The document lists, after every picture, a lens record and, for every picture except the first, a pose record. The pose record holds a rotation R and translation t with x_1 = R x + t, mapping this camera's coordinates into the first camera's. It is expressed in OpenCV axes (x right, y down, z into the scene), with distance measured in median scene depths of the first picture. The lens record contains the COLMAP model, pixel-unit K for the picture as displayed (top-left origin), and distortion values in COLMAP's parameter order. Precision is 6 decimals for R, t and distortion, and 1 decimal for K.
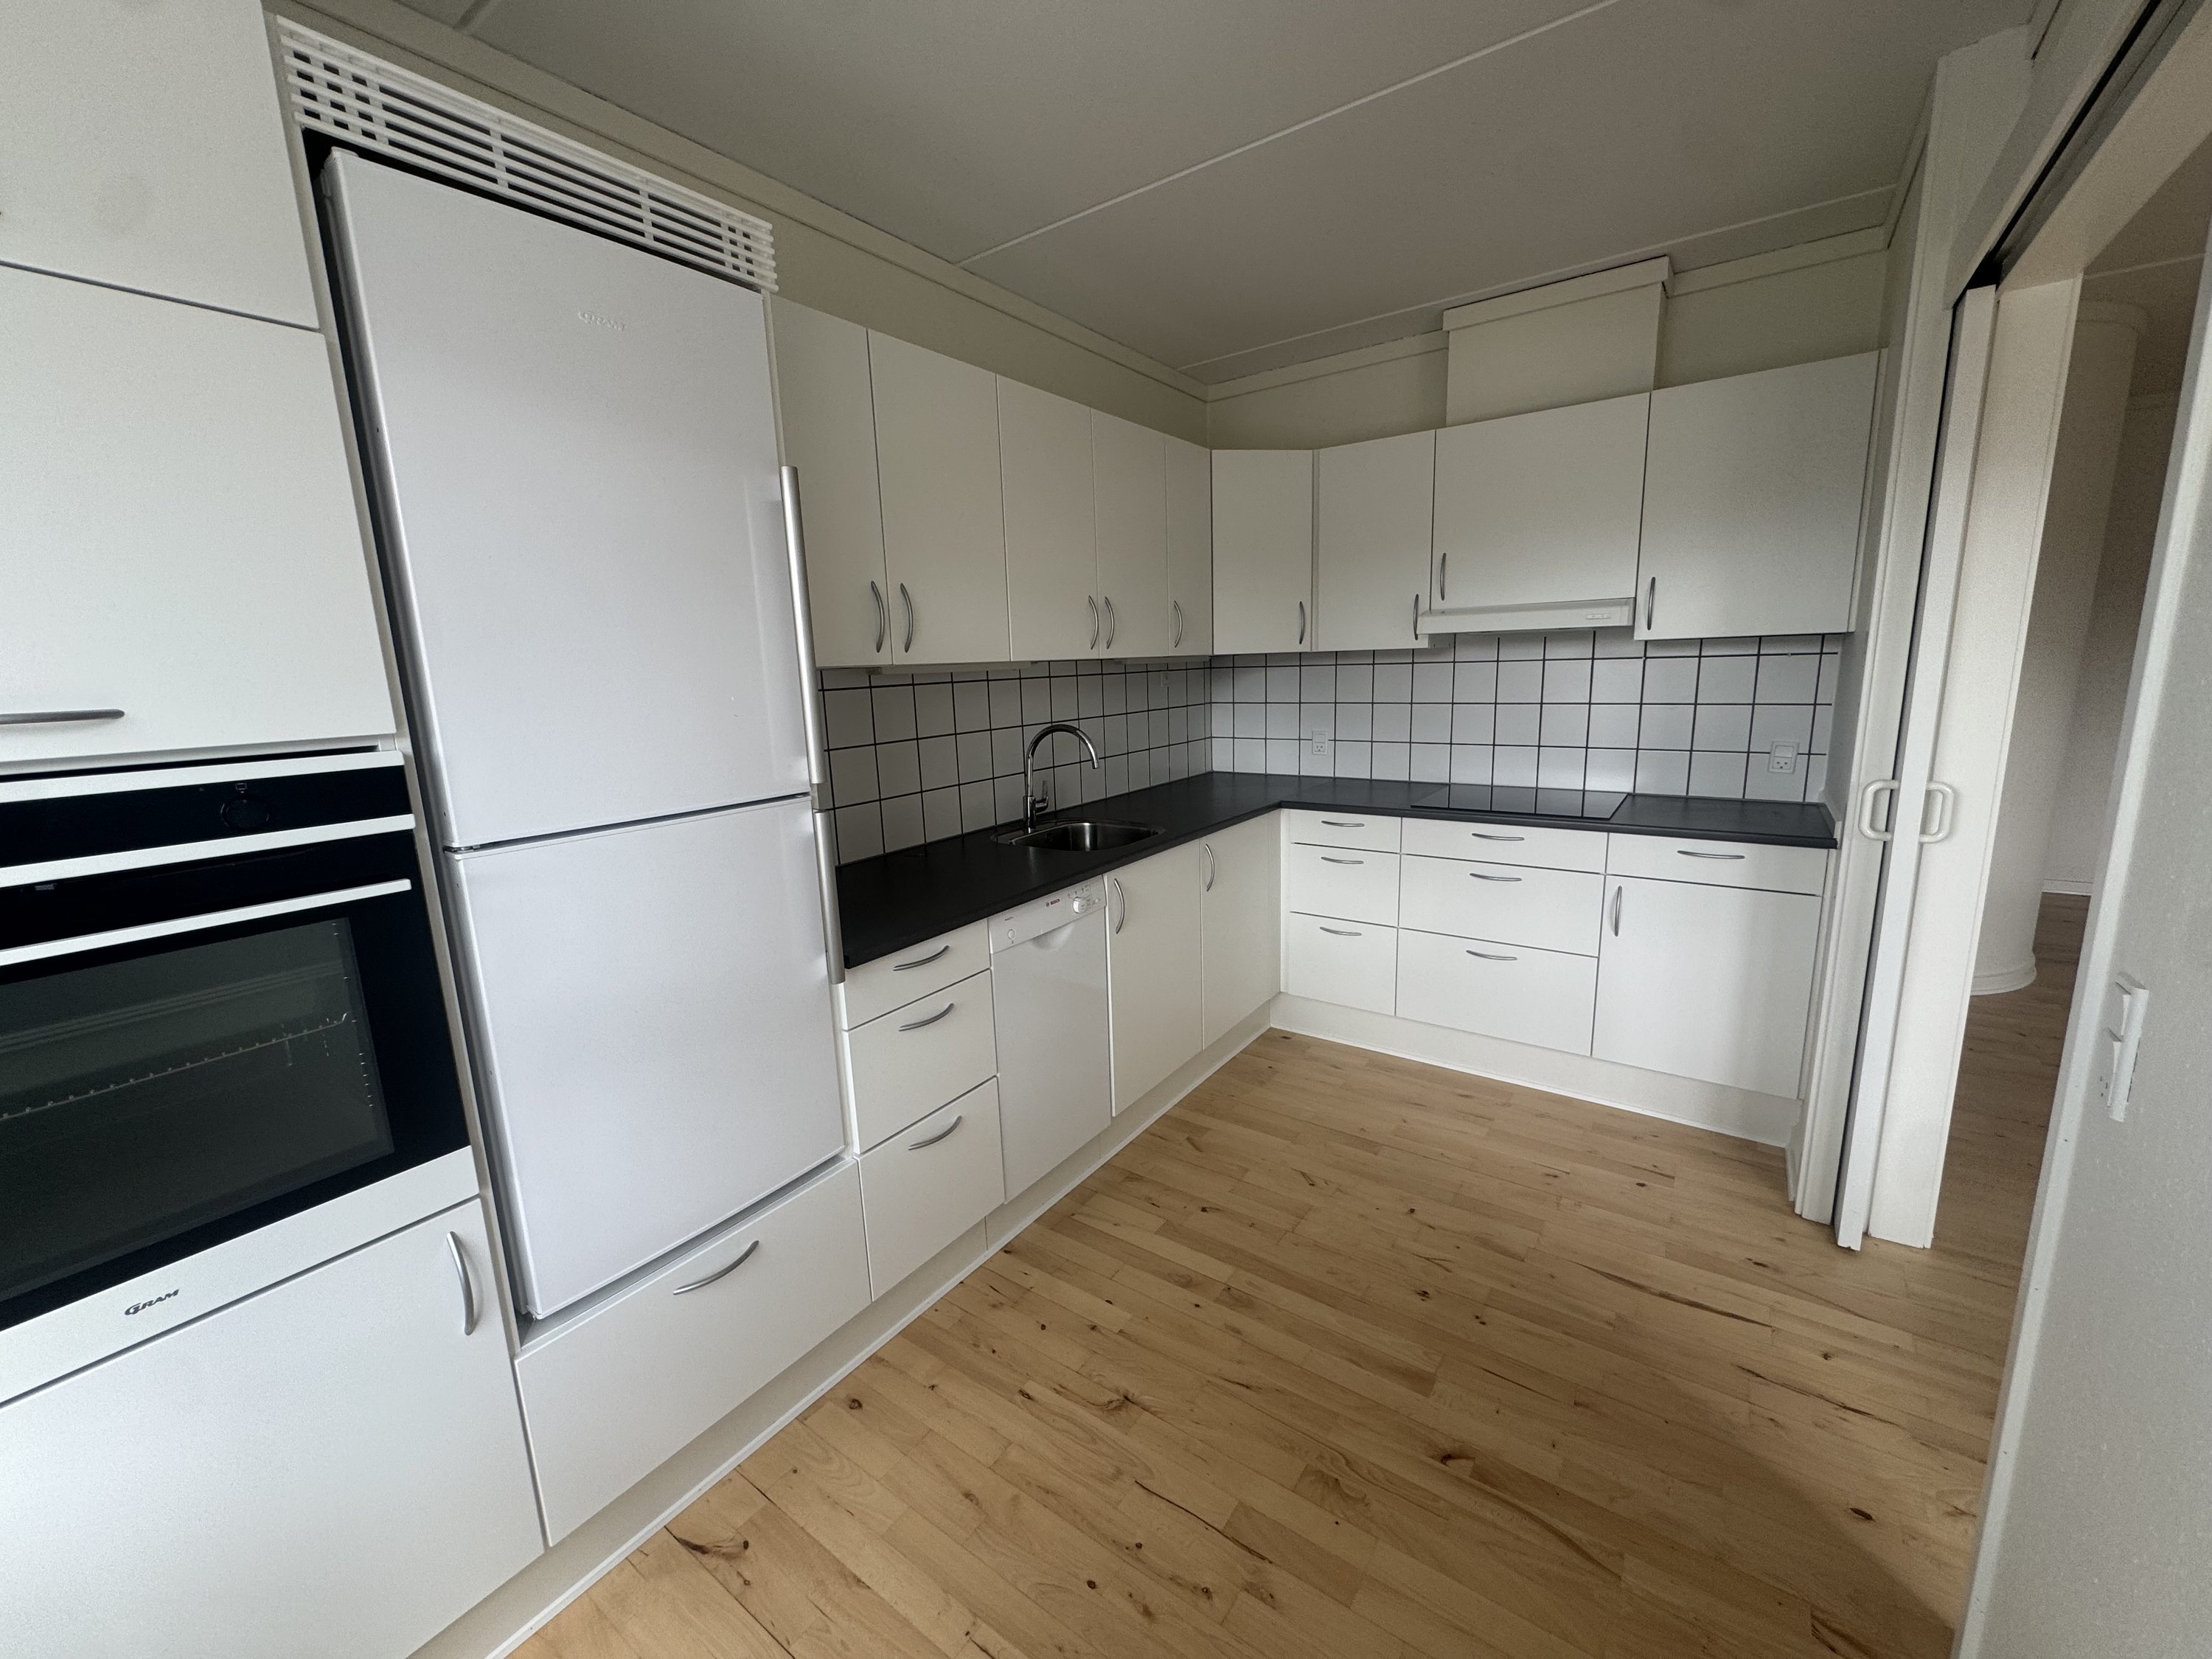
lens RADIAL K [[884.7, 0, 1102.7], [0, 884.7, 827.8], [0, 0, 1]] dist [-0.000814, -0.000446]
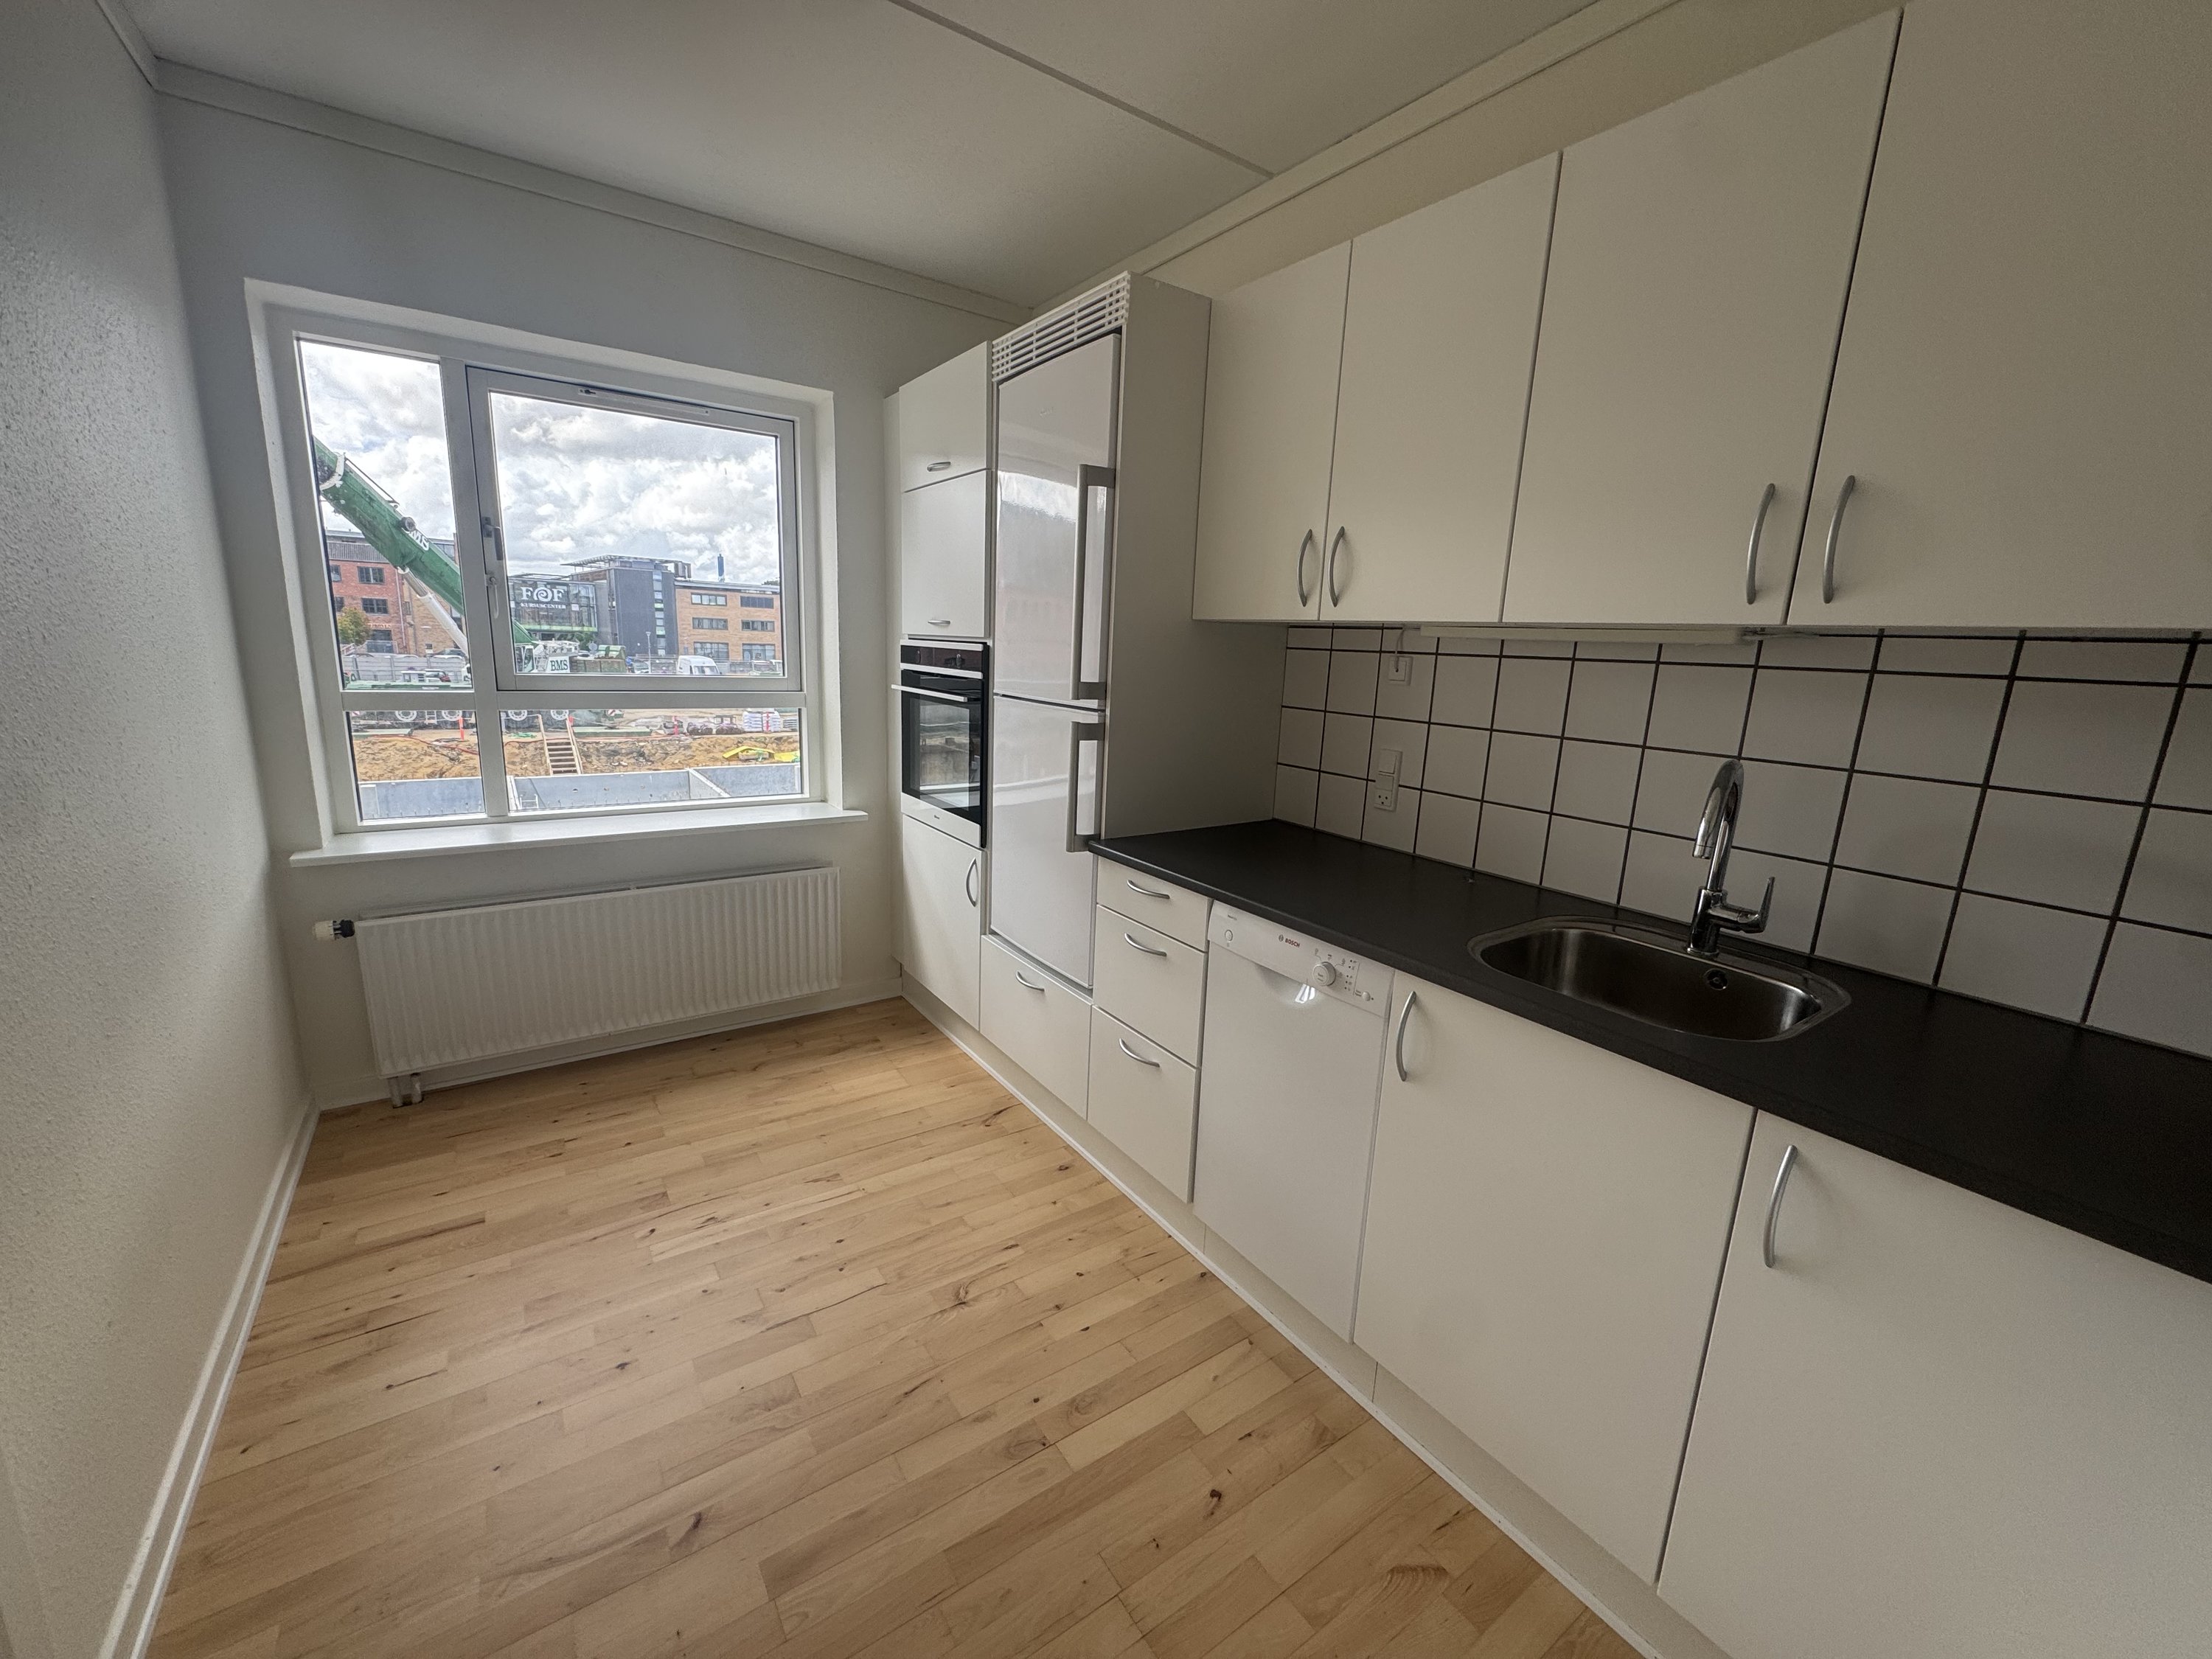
lens RADIAL K [[884.7, 0, 1102.7], [0, 884.7, 827.8], [0, 0, 1]] dist [-0.000814, -0.000446]
pose [[-0.341659, 0.212965, -0.915377, 0.726656], [-0.207114, 0.932981, 0.294365, -0.211413], [0.916718, 0.290160, -0.274653, 1.129832]]
